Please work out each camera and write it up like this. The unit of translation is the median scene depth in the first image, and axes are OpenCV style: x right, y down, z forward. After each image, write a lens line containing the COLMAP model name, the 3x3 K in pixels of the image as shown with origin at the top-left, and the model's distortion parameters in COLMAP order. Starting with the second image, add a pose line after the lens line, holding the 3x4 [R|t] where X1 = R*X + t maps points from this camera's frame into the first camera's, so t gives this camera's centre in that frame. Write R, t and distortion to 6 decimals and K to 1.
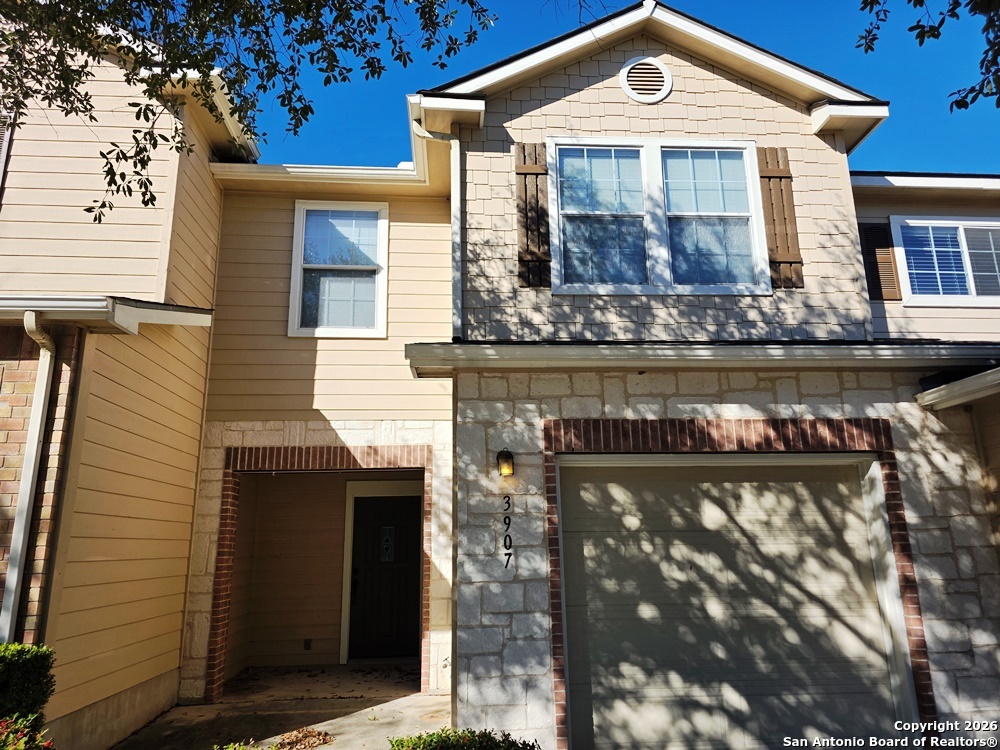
lens RADIAL K [[672.5, 0, 504.6], [0, 672.5, 371.1], [0, 0, 1]] dist [0.058441, -0.051603]
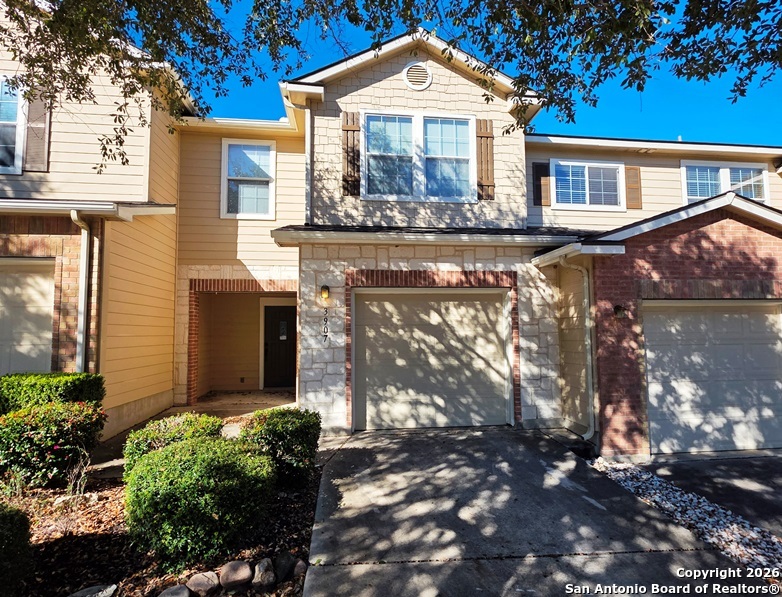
lens RADIAL K [[398.9, 0, 390.9], [0, 398.9, 303.2], [0, 0, 1]] dist [0.000868, 0.001016]
pose [[0.998766, 0.010354, 0.048575, 0.103591], [-0.018827, 0.983962, 0.177382, -0.032113], [-0.045959, -0.178078, 0.982943, -0.135324]]
